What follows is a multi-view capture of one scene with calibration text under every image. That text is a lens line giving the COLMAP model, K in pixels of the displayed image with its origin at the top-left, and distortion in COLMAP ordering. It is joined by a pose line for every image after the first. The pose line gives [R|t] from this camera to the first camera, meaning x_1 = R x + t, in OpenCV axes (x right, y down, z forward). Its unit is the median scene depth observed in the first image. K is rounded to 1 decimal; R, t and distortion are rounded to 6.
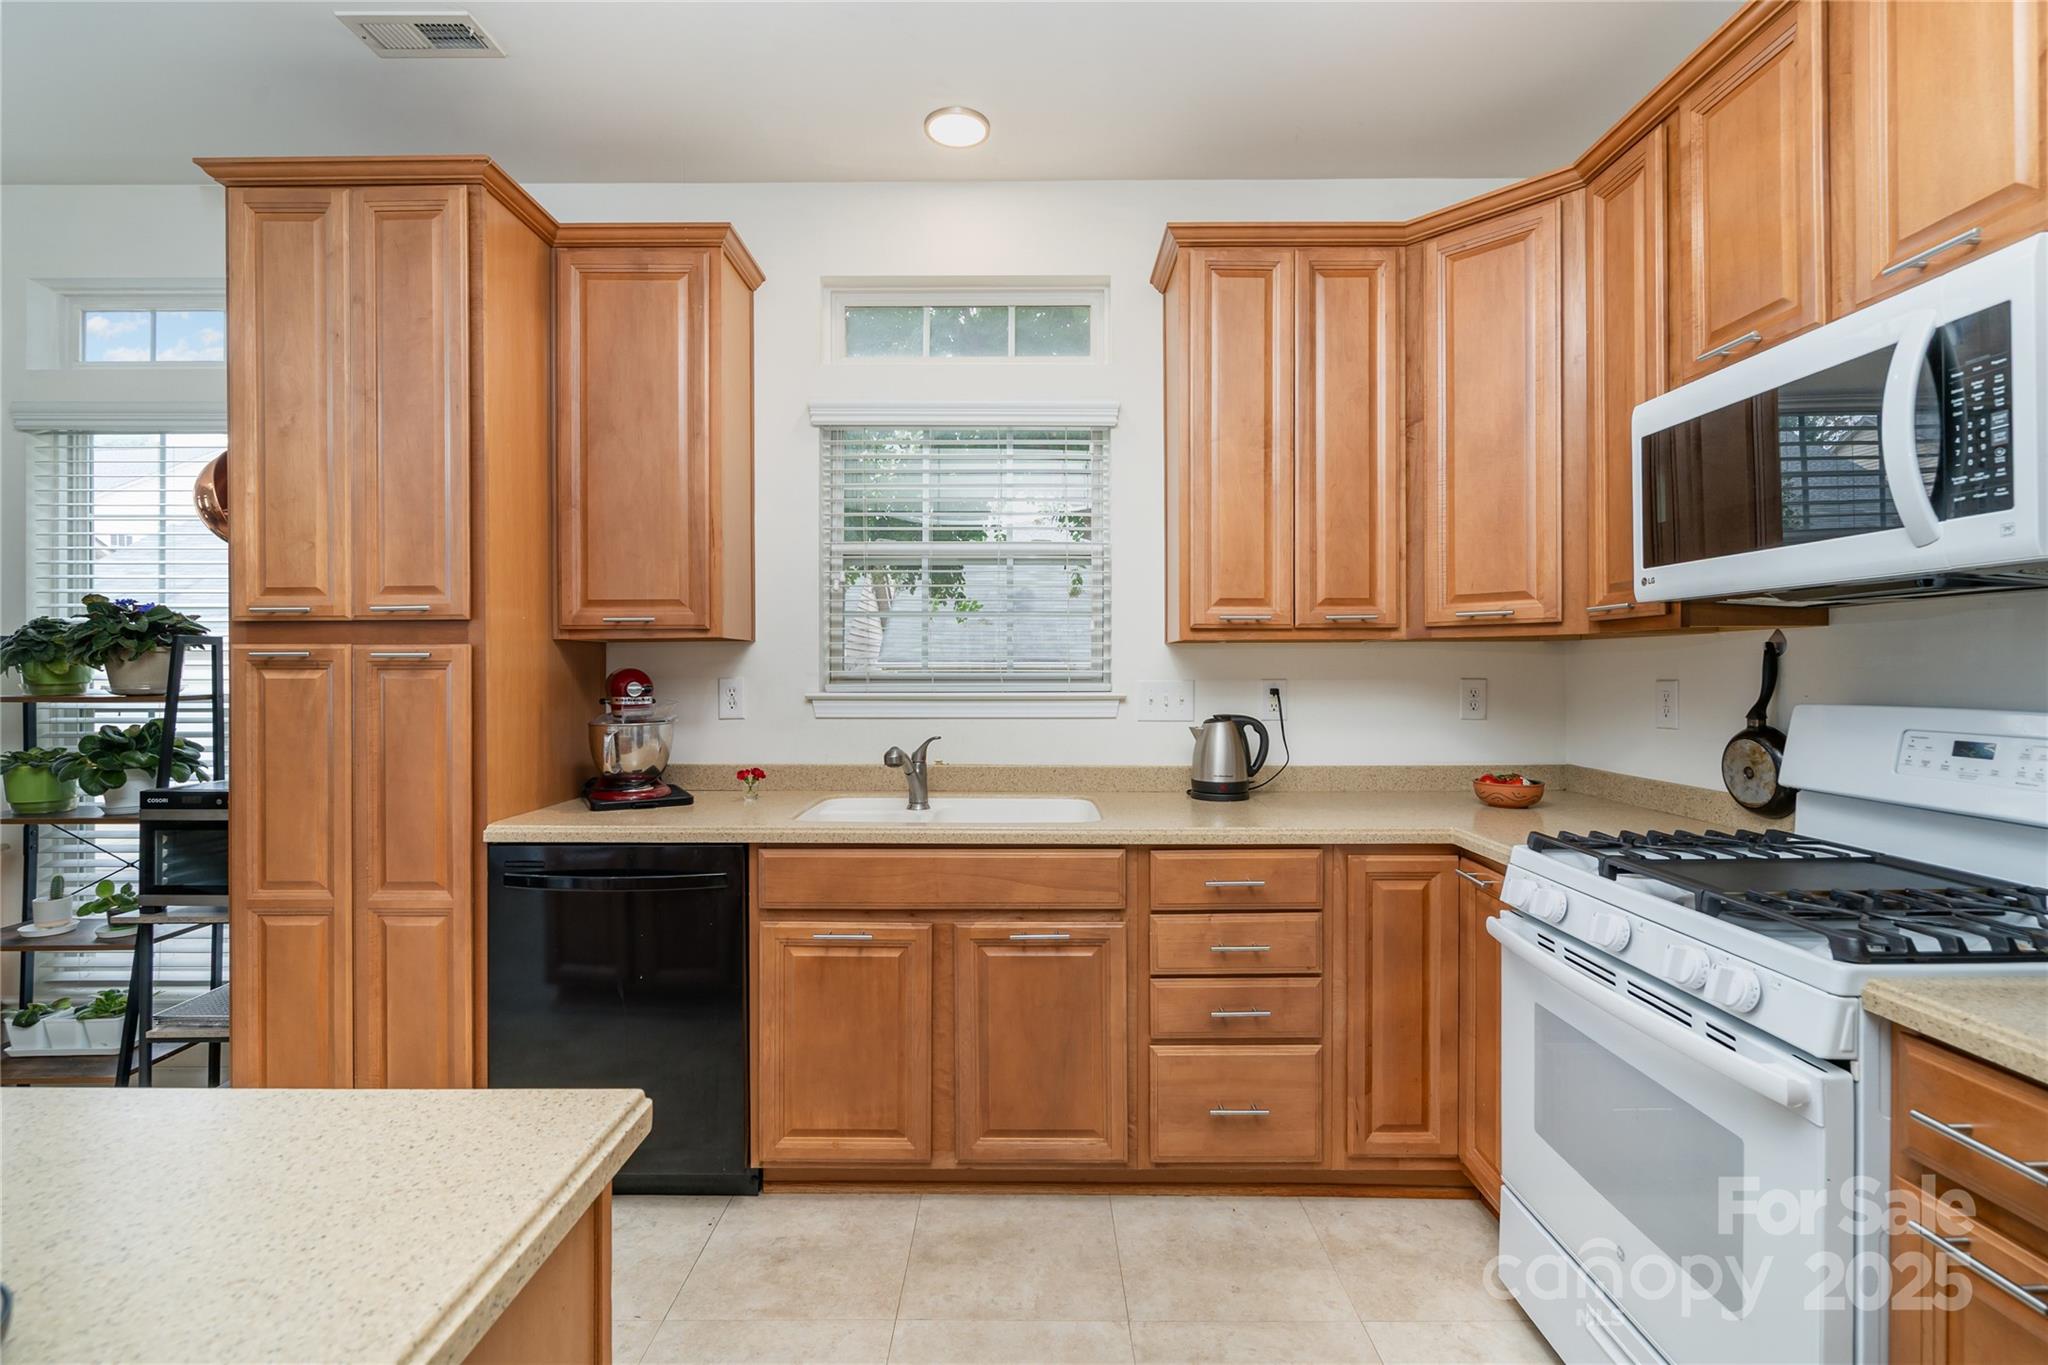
lens RADIAL K [[929.8, 0, 1015.8], [0, 929.8, 682.1], [0, 0, 1]] dist [-0.004299, 0.000372]
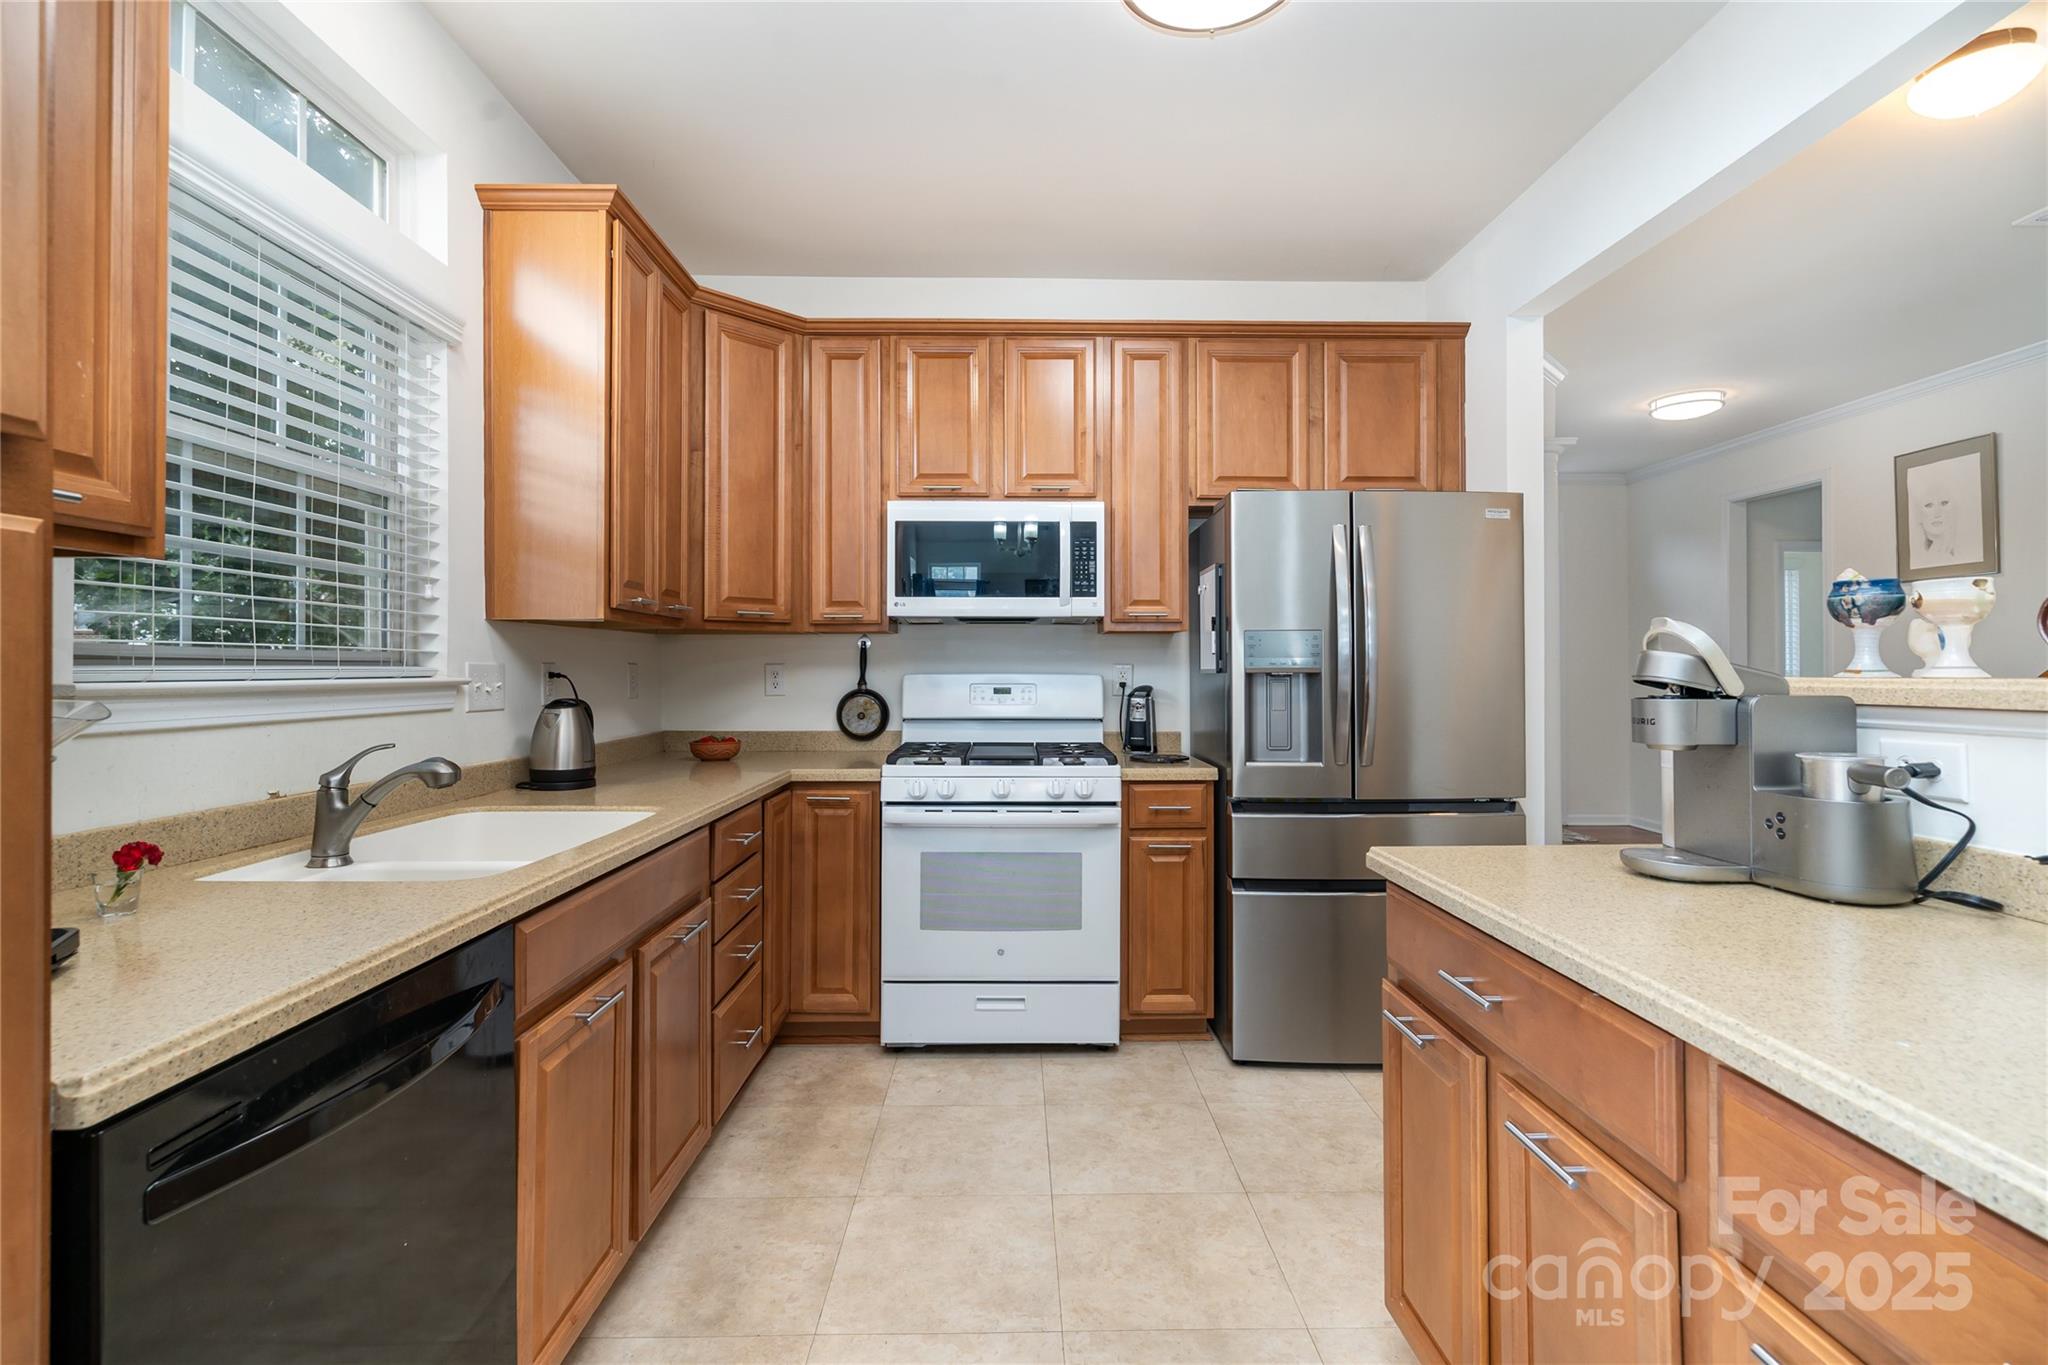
lens RADIAL K [[929.8, 0, 1023.4], [0, 929.8, 667.4], [0, 0, 1]] dist [-0.004299, 0.000372]
pose [[-0.016011, 0.005616, 0.999856, -1.057144], [0.014910, 0.999874, -0.005377, 0.022032], [-0.999761, 0.014822, -0.016092, 0.785885]]
